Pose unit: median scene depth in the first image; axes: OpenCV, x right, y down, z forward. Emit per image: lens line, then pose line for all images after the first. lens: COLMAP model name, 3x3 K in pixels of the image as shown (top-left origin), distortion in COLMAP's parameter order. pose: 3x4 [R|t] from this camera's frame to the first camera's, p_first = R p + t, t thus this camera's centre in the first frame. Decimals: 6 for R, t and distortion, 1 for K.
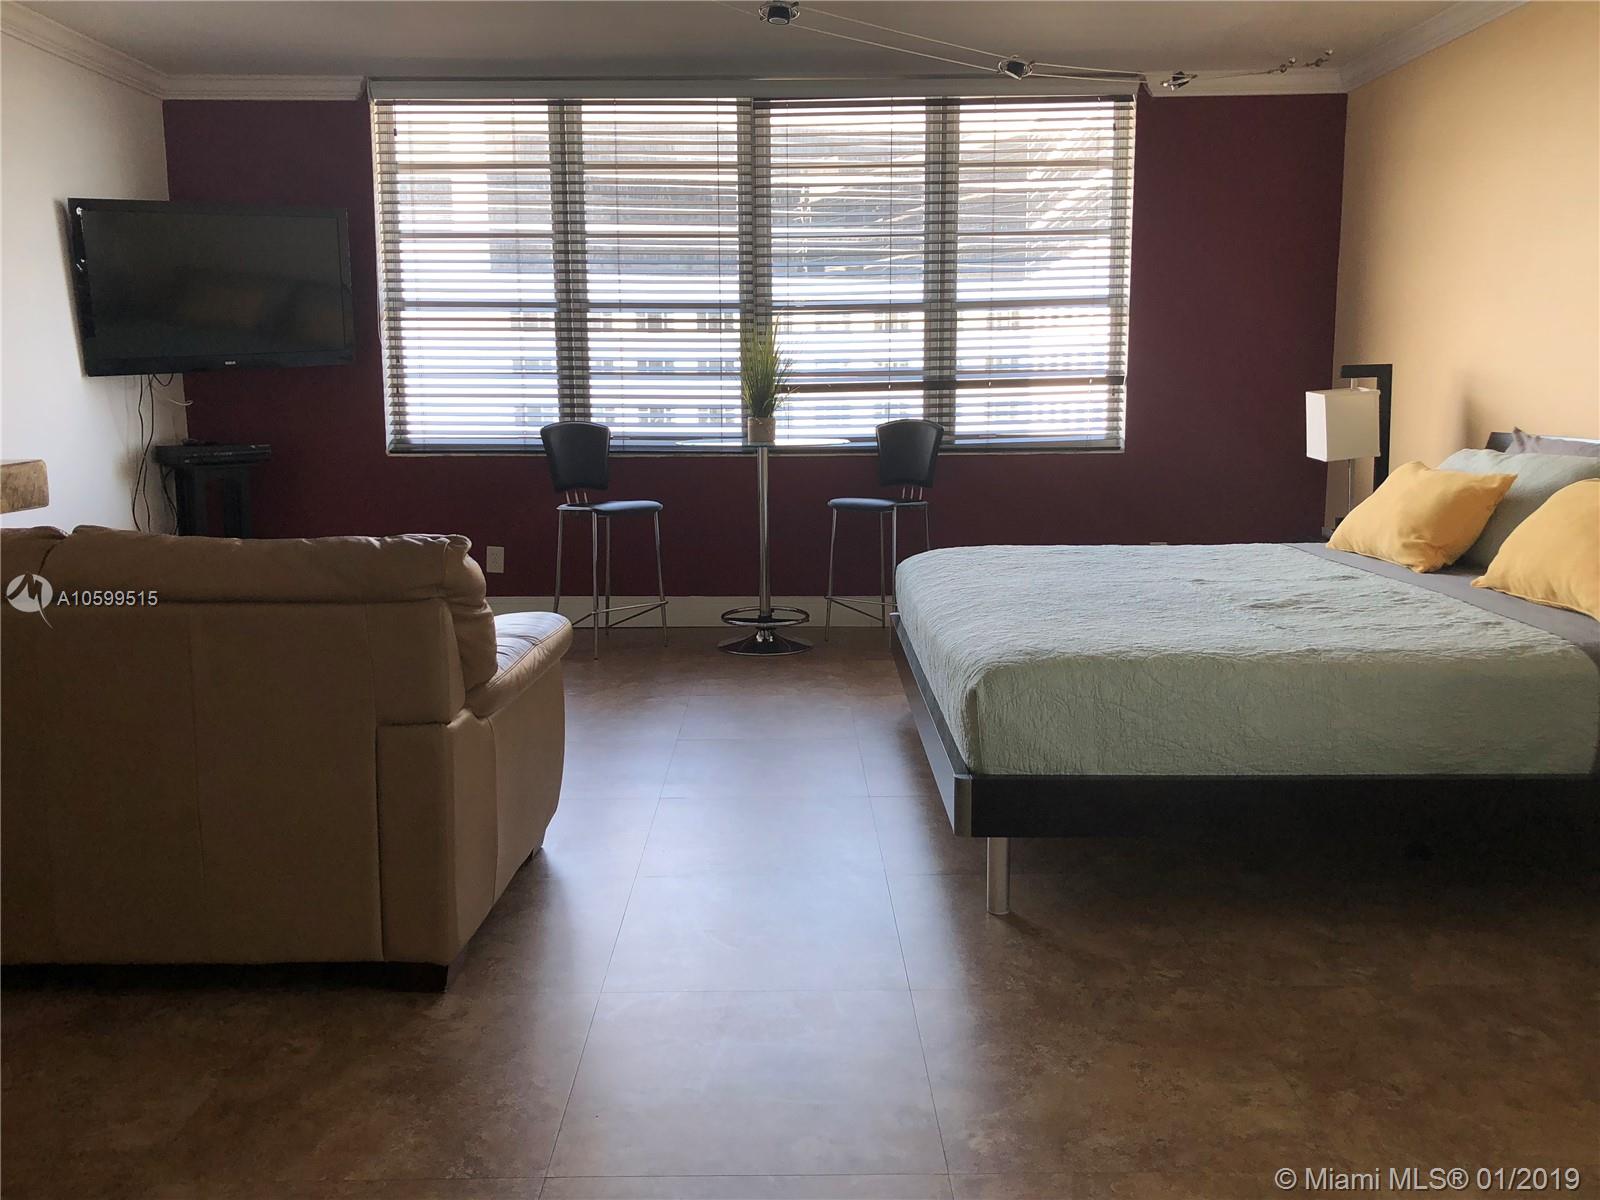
lens RADIAL K [[1315.8, 0, 811.8], [0, 1315.8, 609.8], [0, 0, 1]] dist [0.031053, -0.014546]
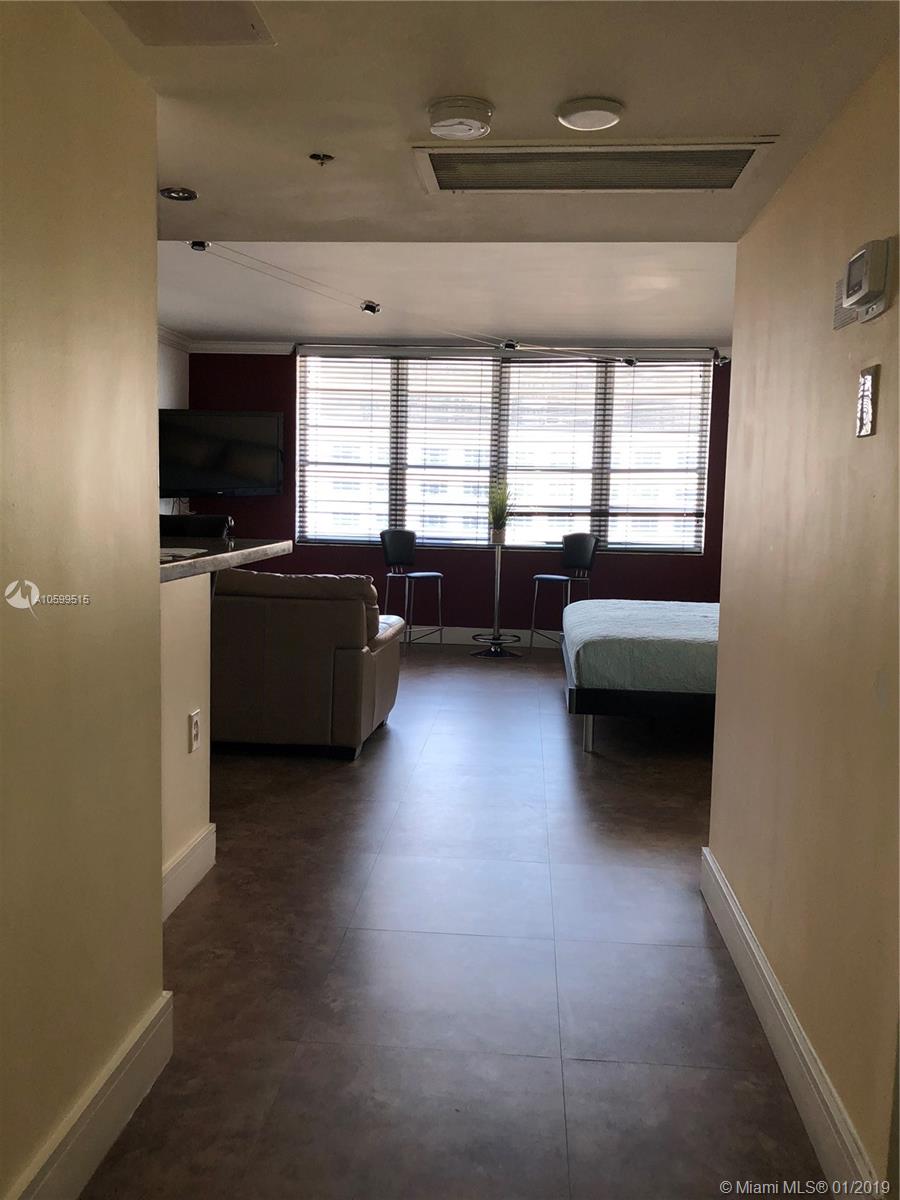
lens RADIAL K [[986.8, 0, 445.1], [0, 986.8, 601.1], [0, 0, 1]] dist [0.031053, -0.014546]
pose [[0.994413, 0.037331, -0.098736, 0.026029], [-0.044009, 0.996826, -0.066345, 0.045715], [0.095945, 0.070319, 0.992900, -0.350386]]
